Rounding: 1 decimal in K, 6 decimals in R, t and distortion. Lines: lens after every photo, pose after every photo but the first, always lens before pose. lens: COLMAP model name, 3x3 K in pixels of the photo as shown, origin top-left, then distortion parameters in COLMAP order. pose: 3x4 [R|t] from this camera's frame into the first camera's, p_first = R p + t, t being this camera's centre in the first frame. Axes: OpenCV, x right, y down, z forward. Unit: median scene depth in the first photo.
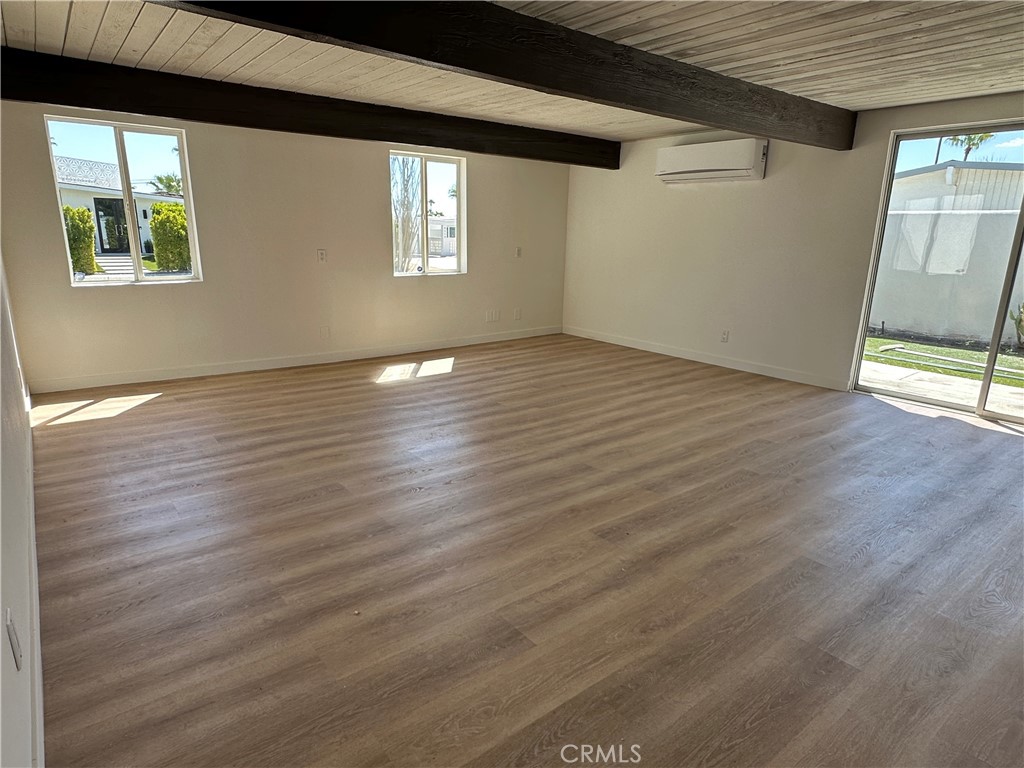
lens RADIAL K [[590.1, 0, 514.7], [0, 590.1, 384.0], [0, 0, 1]] dist [0.007431, 0.000730]
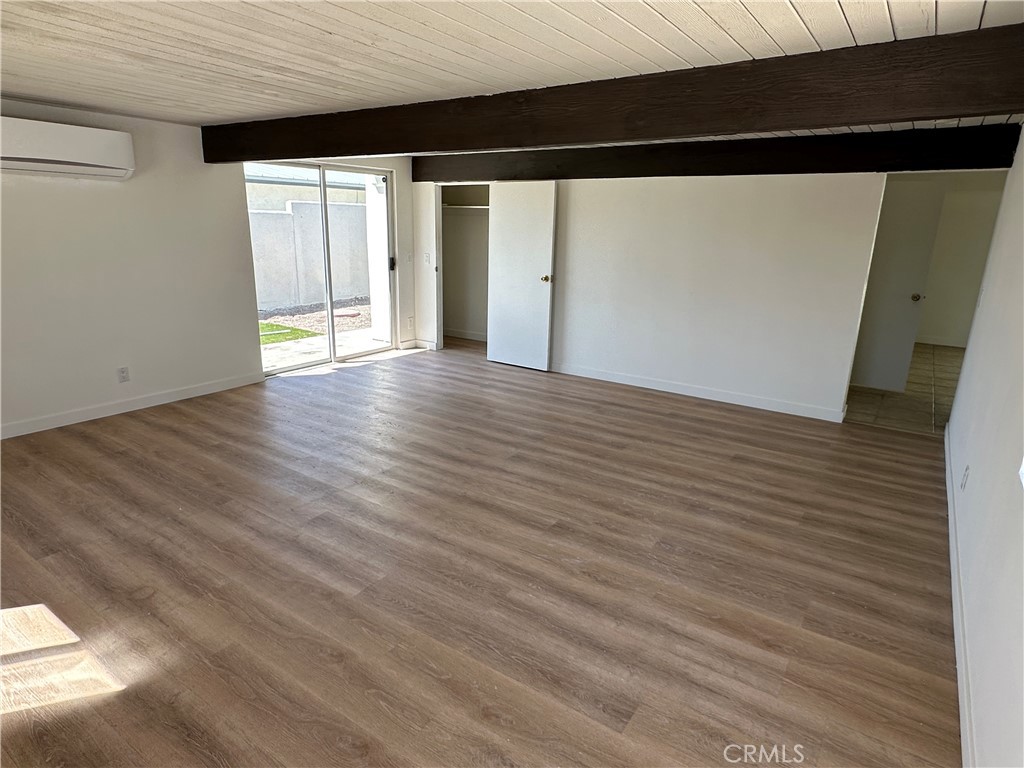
lens RADIAL K [[590.1, 0, 512.8], [0, 590.1, 386.9], [0, 0, 1]] dist [0.007431, 0.000730]
pose [[-0.279020, -0.285218, 0.916951, -0.986001], [0.214210, 0.912327, 0.348962, -0.432235], [-0.936089, 0.293787, -0.193461, 1.250380]]
